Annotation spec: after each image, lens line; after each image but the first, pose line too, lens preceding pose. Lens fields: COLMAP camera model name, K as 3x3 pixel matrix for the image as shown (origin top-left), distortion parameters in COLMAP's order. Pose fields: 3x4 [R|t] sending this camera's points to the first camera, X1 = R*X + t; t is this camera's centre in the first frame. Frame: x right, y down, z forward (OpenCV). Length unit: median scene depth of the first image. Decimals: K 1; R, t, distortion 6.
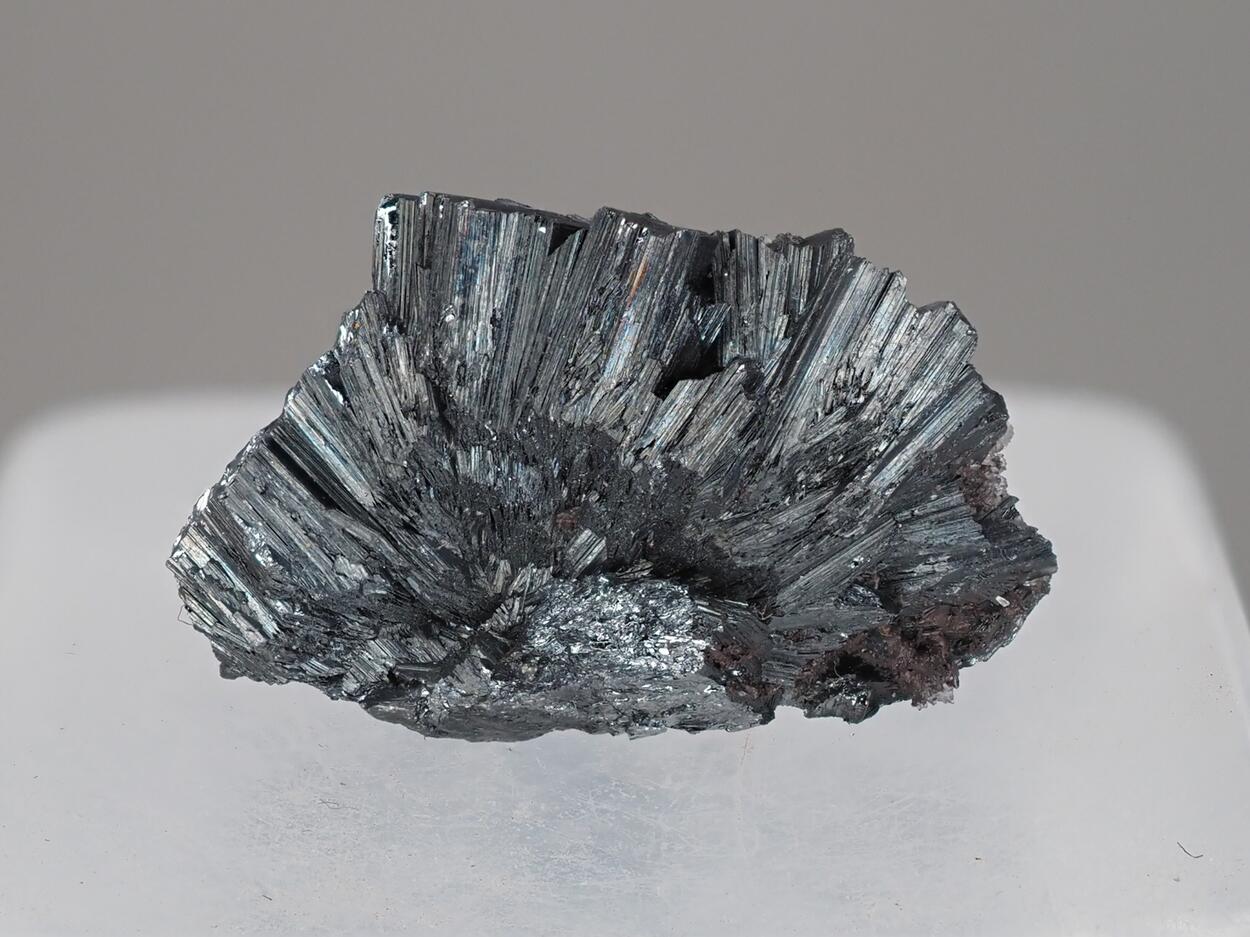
lens RADIAL K [[4627.6, 0, 621.4], [0, 4627.6, 468.4], [0, 0, 1]] dist [0.799603, 0.000000]
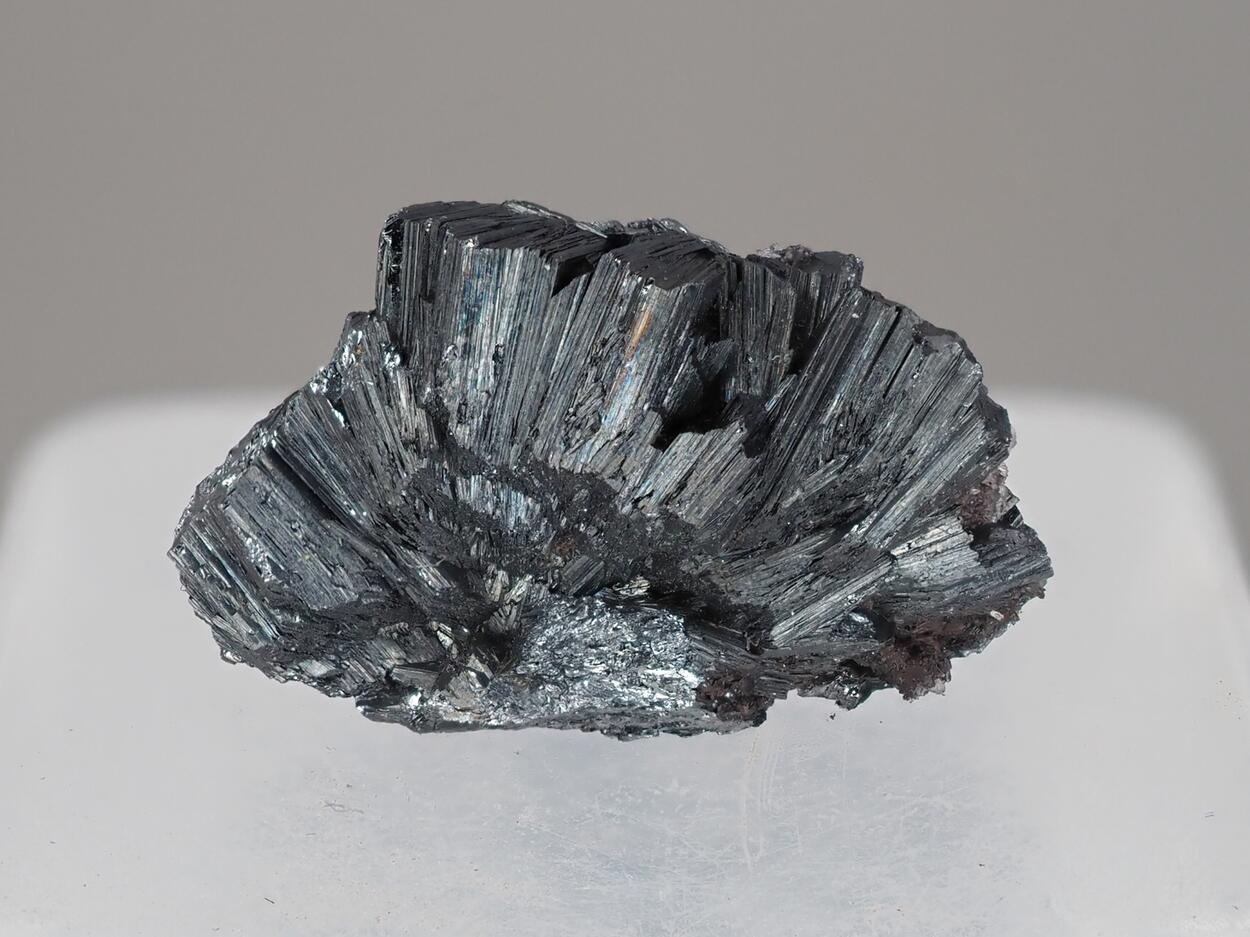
lens RADIAL K [[4627.6, 0, 631.2], [0, 4627.6, 459.0], [0, 0, 1]] dist [0.799603, 0.000000]
pose [[0.999353, 0.033884, -0.012024, 0.014010], [-0.029546, 0.964514, 0.262375, -0.270276], [0.020488, -0.261850, 0.964891, 0.035975]]
